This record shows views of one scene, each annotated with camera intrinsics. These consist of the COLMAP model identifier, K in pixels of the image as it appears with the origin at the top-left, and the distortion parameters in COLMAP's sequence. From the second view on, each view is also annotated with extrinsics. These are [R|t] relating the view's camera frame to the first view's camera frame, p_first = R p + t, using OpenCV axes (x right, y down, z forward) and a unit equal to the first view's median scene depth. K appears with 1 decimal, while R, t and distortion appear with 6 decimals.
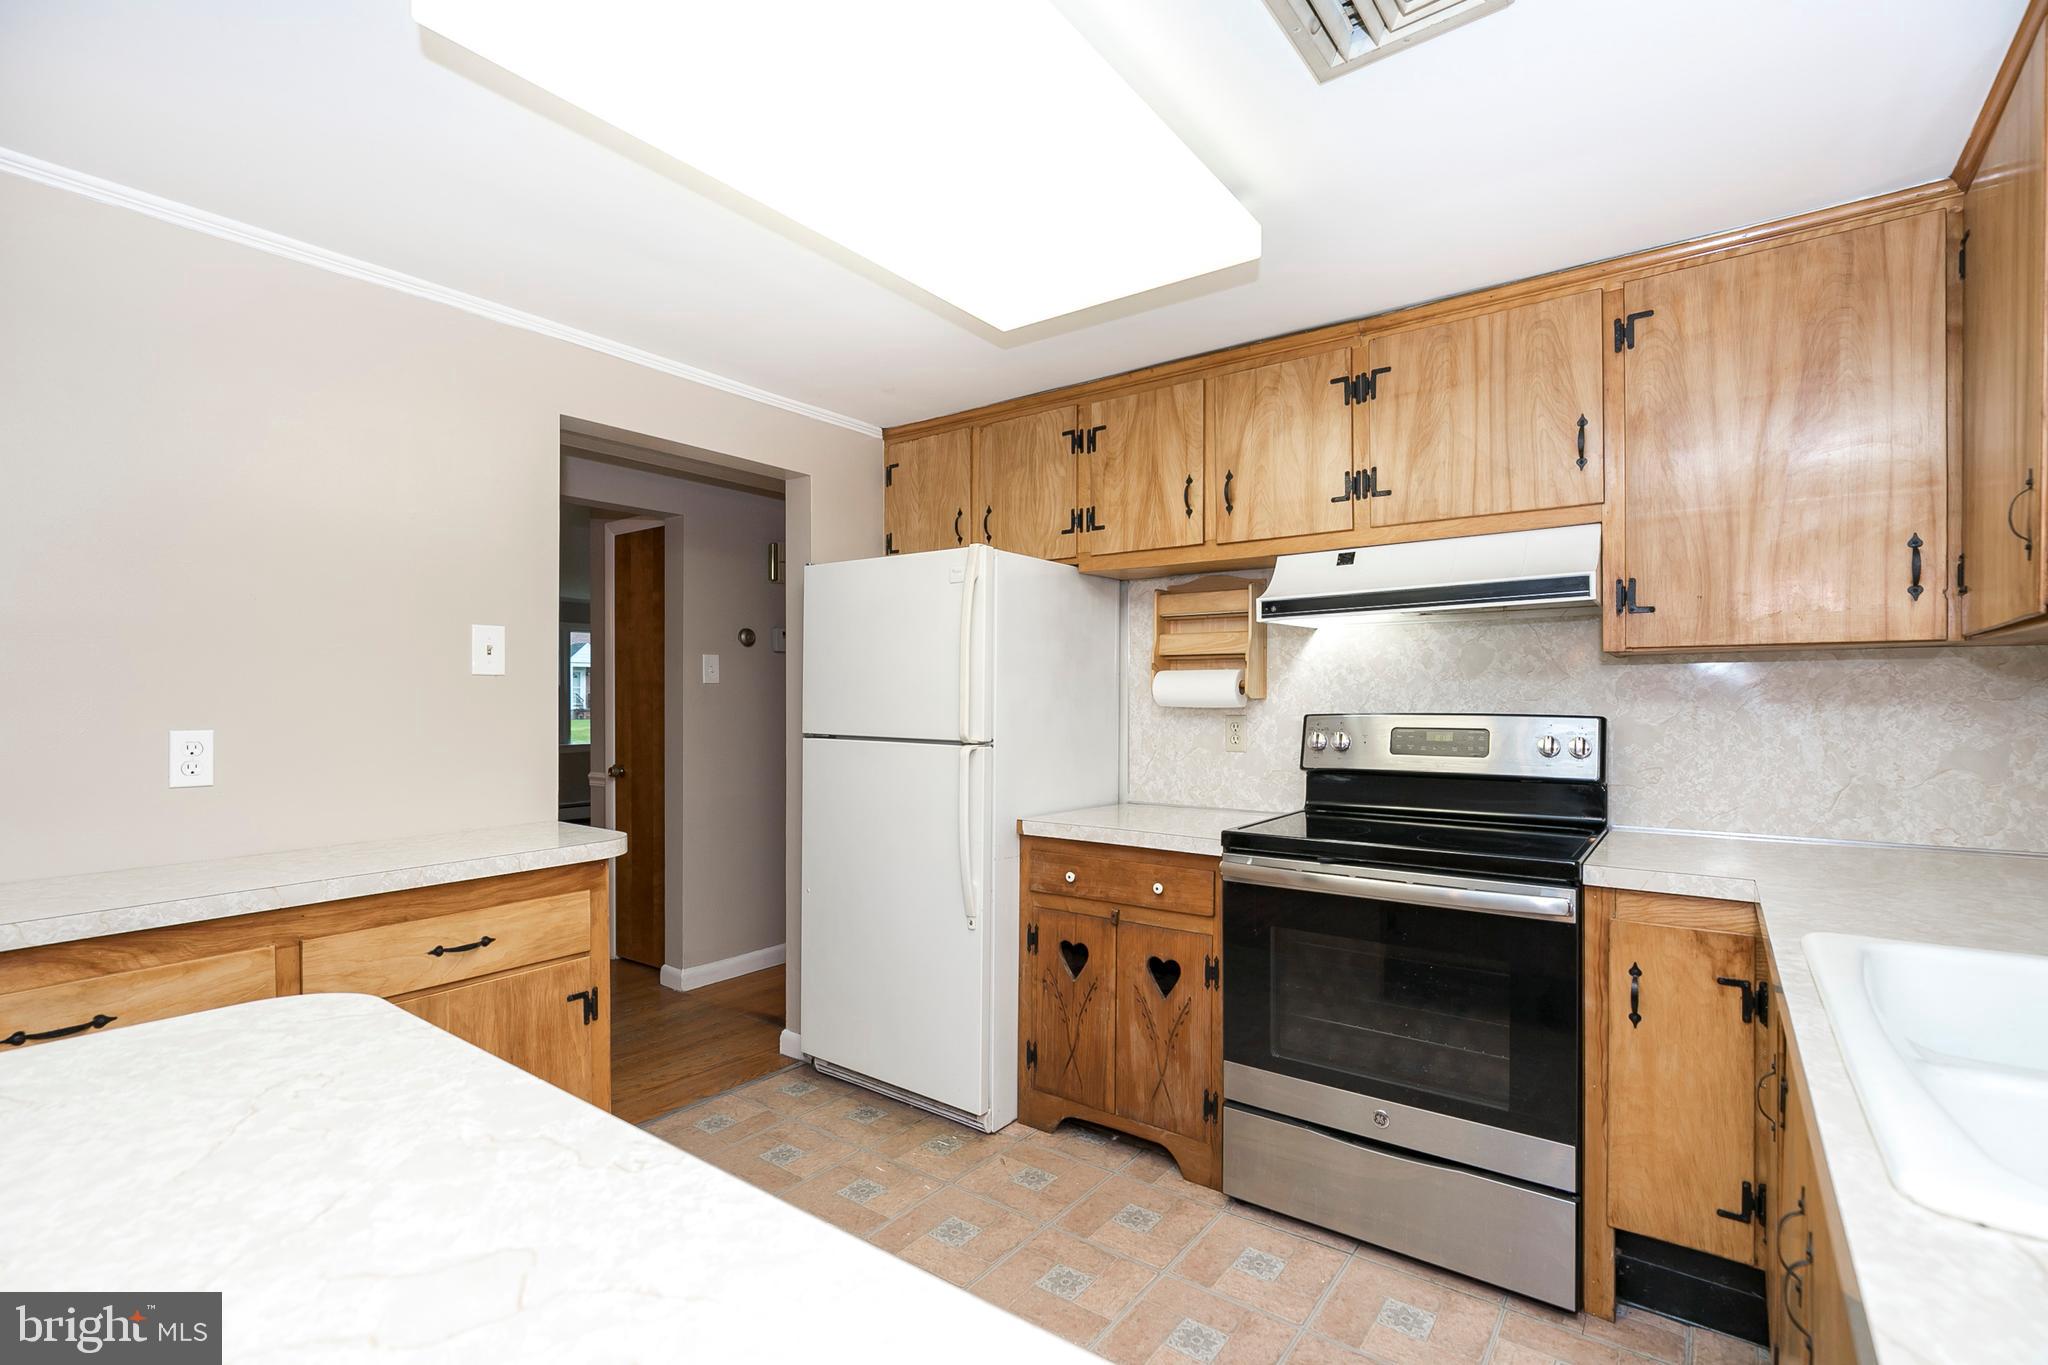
lens RADIAL K [[930.6, 0, 1017.3], [0, 930.6, 691.3], [0, 0, 1]] dist [-0.017107, 0.005215]
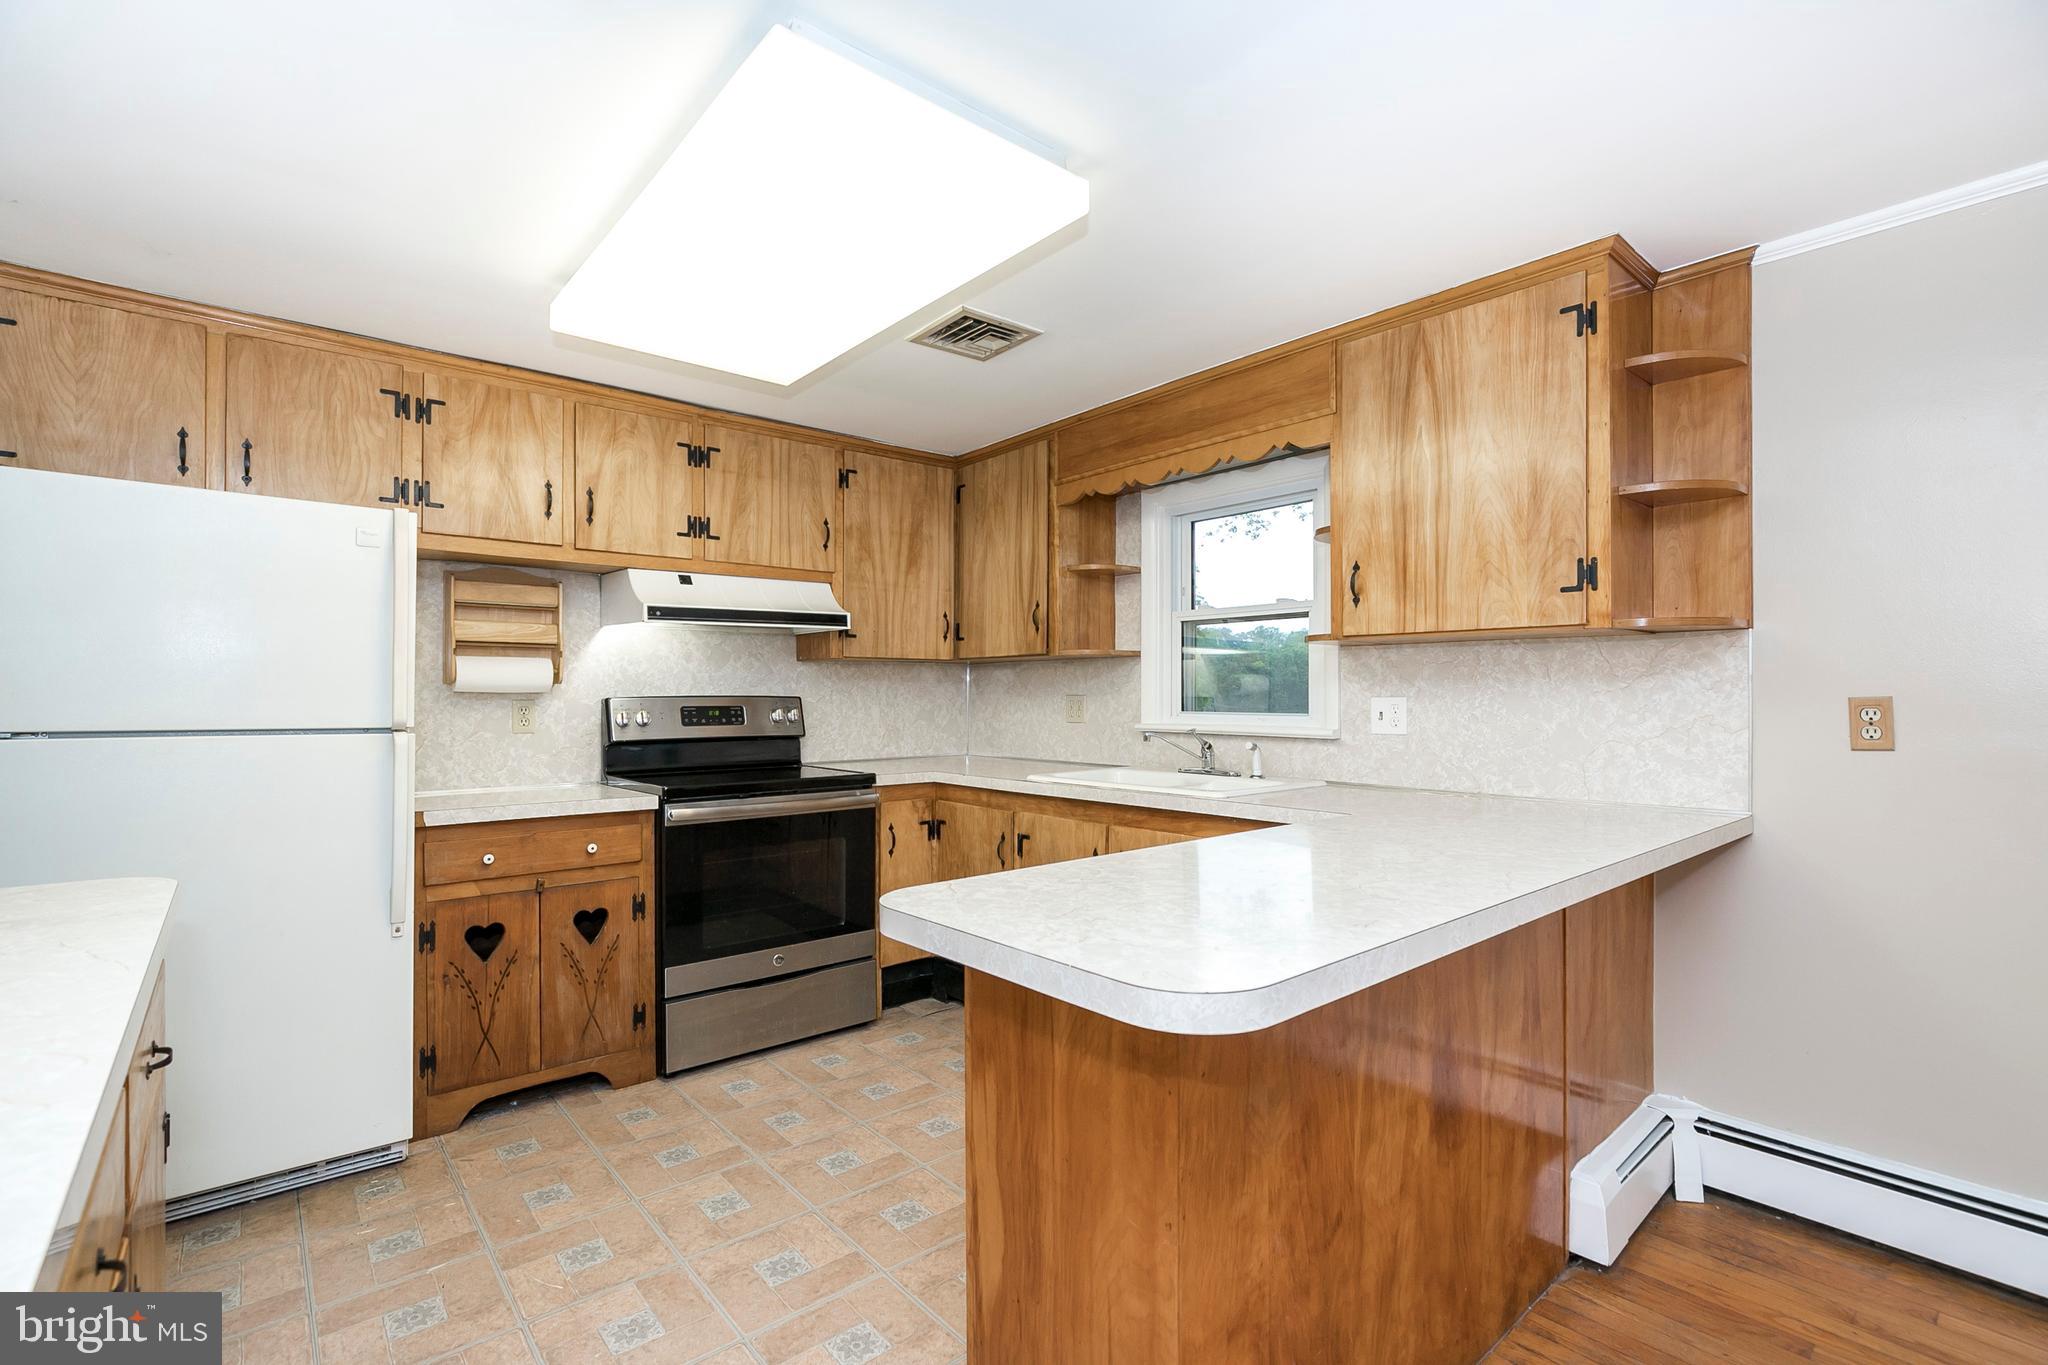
lens RADIAL K [[930.6, 0, 1031.4], [0, 930.6, 692.4], [0, 0, 1]] dist [-0.017107, 0.005215]
pose [[0.214703, 0.003583, 0.976673, -0.869296], [-0.005299, 0.999983, -0.002504, 0.020683], [-0.976665, -0.004638, 0.214718, 0.232977]]
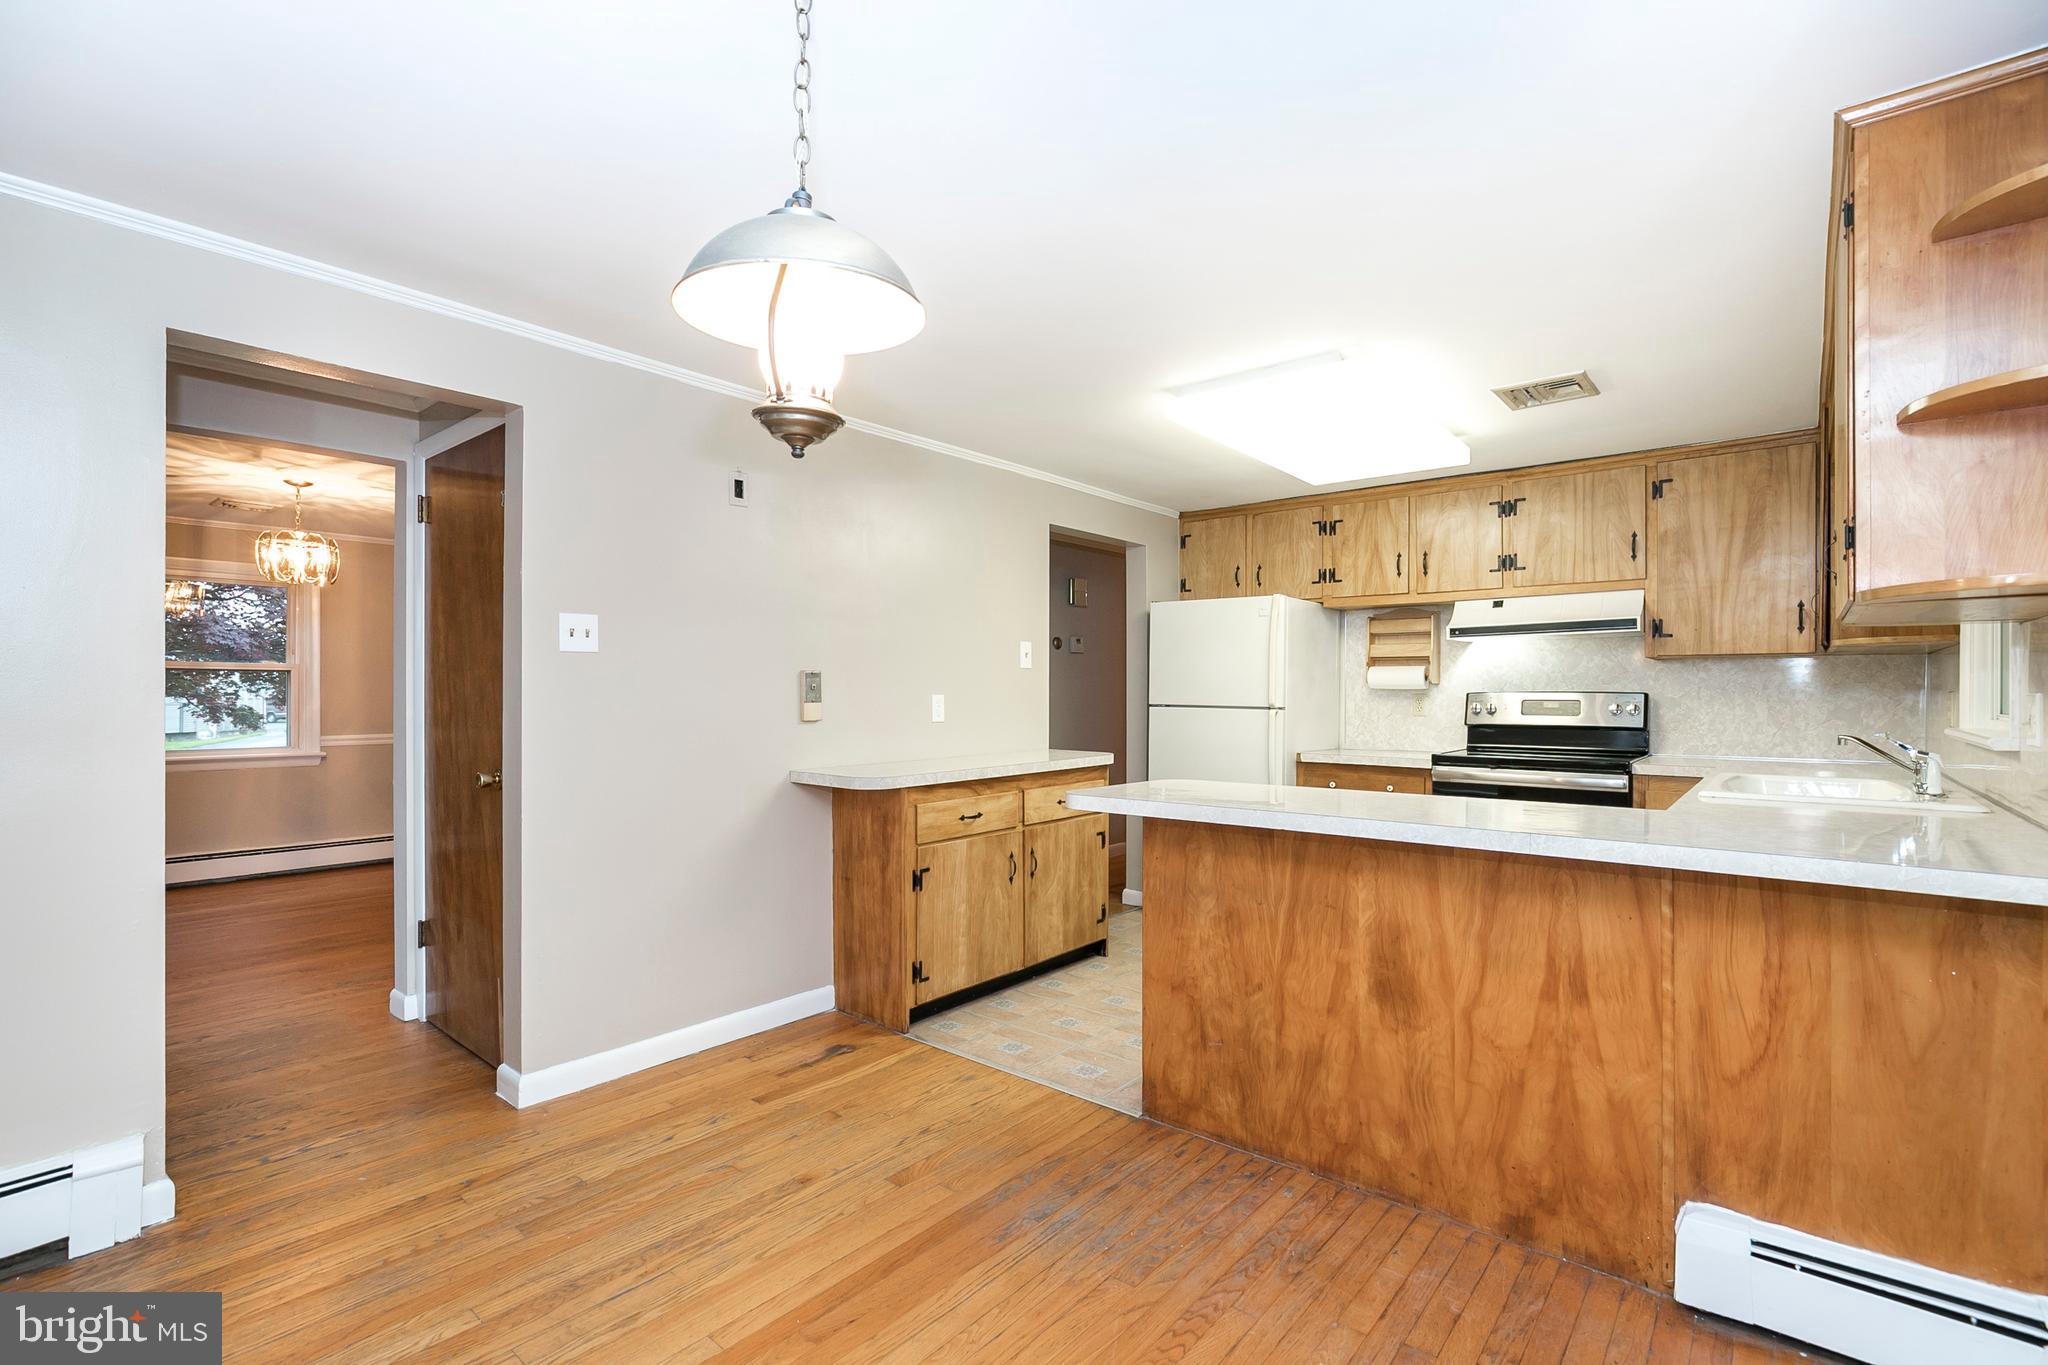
lens RADIAL K [[930.6, 0, 1014.0], [0, 930.6, 689.5], [0, 0, 1]] dist [-0.017107, 0.005215]
pose [[0.998204, 0.003045, -0.059836, -0.478306], [-0.002803, 0.999988, 0.004119, 0.016541], [0.059847, -0.003944, 0.998200, -0.851991]]
